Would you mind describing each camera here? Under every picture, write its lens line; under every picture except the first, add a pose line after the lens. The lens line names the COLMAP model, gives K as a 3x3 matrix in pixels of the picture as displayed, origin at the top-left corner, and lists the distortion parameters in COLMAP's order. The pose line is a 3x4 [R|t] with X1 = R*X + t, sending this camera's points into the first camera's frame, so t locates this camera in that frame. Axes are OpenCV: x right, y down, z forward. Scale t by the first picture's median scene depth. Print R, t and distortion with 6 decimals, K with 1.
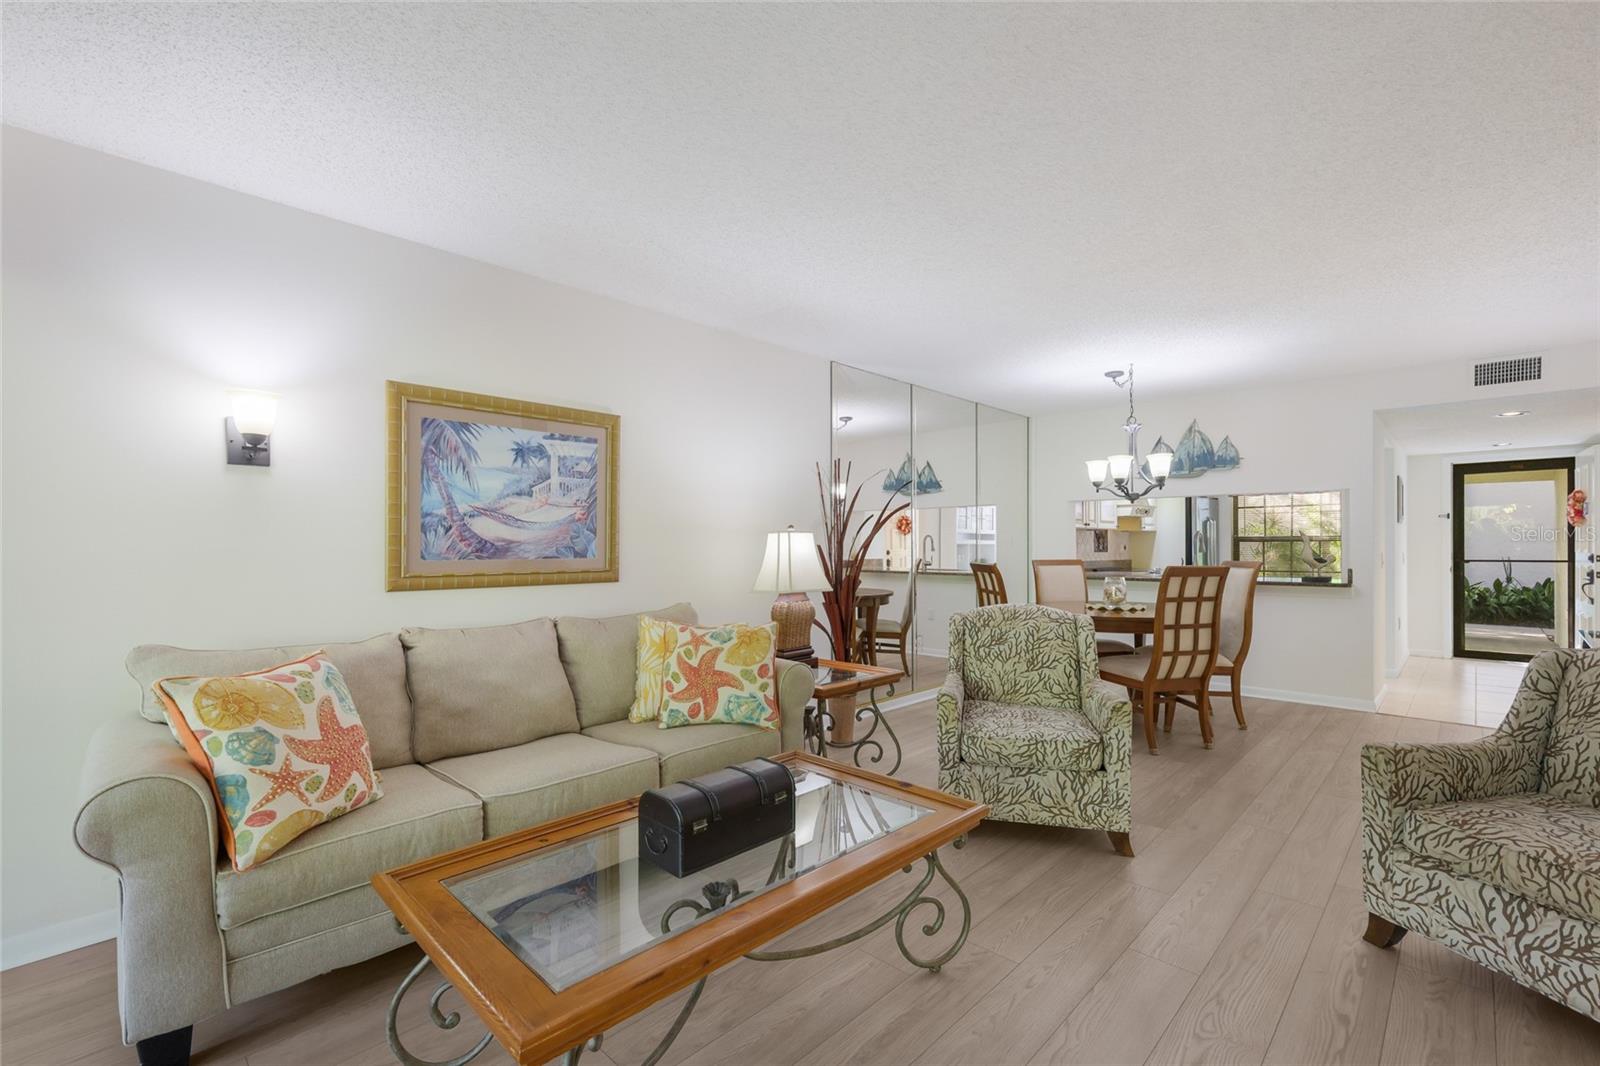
lens RADIAL K [[689.0, 0, 795.6], [0, 689.0, 546.9], [0, 0, 1]] dist [0.002881, 0.000536]
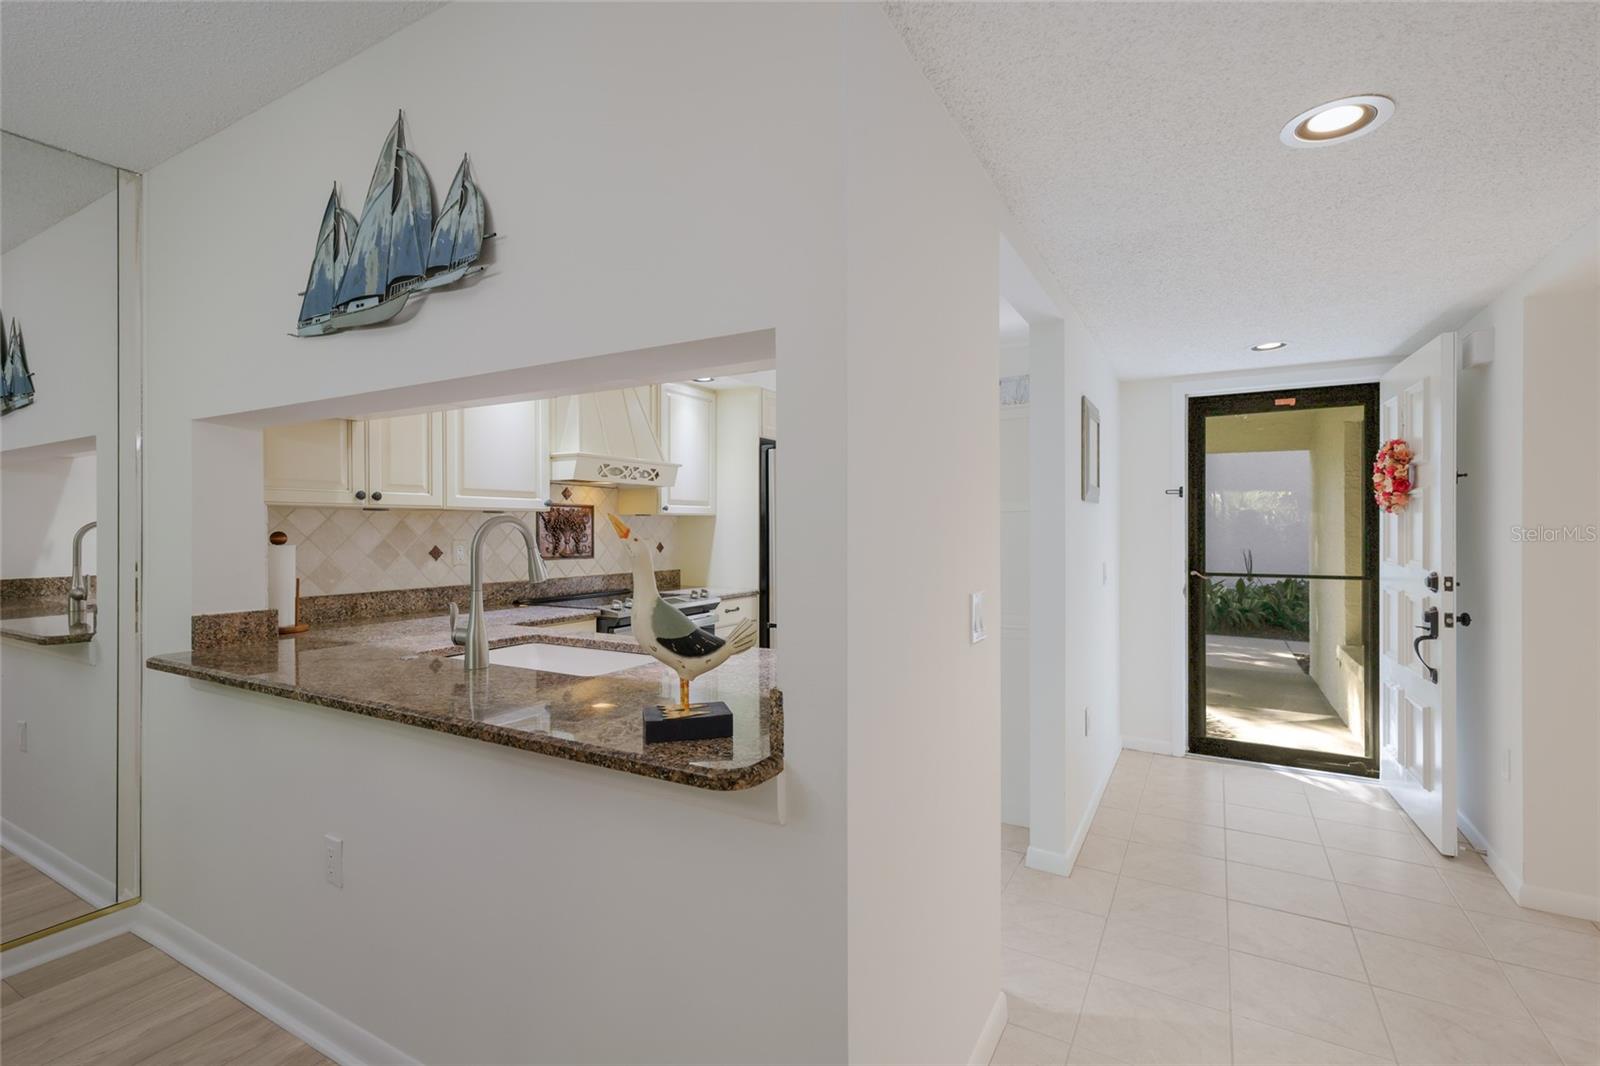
lens RADIAL K [[724.2, 0, 794.3], [0, 724.2, 529.0], [0, 0, 1]] dist [0.009345, -0.000052]
pose [[0.968495, 0.004046, 0.249001, 0.614759], [-0.003537, 0.999991, -0.002490, -0.016044], [-0.249009, 0.001531, 0.968500, 0.632613]]
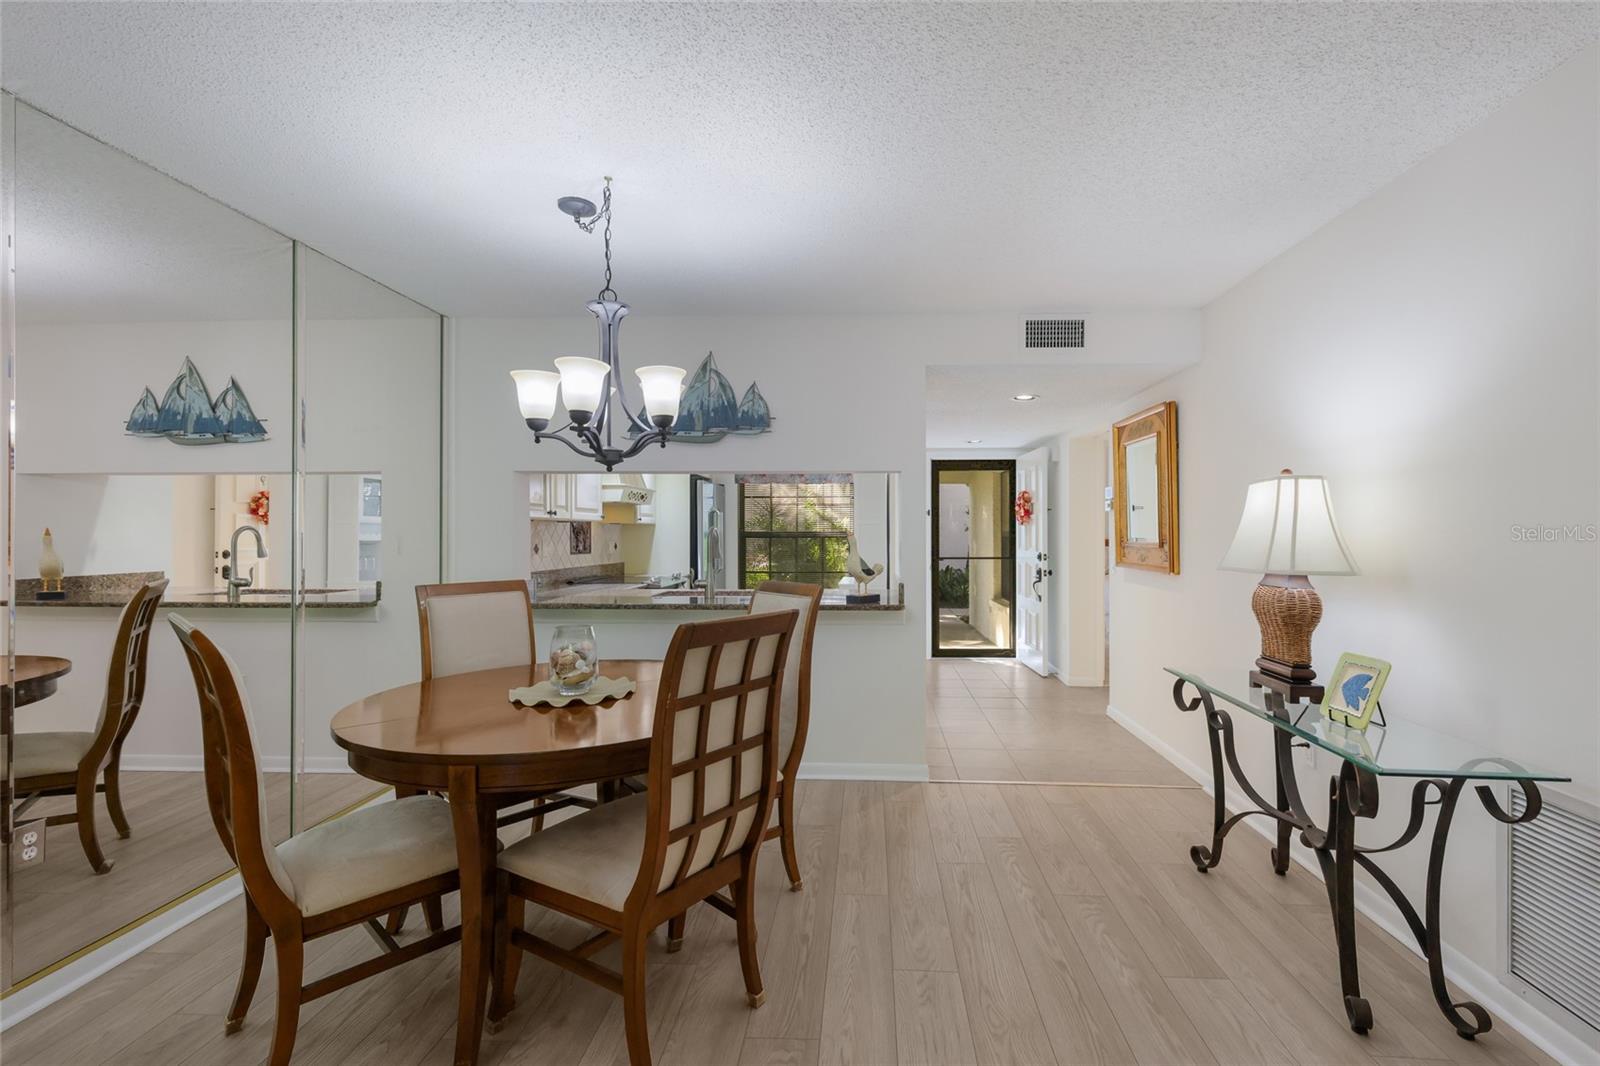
lens RADIAL K [[717.5, 0, 831.0], [0, 717.5, 529.8], [0, 0, 1]] dist [0.005621, 0.000563]
pose [[0.750530, 0.006874, 0.660801, 0.209959], [-0.001657, 0.999962, -0.008520, -0.014038], [-0.660834, 0.005300, 0.750513, 0.400887]]
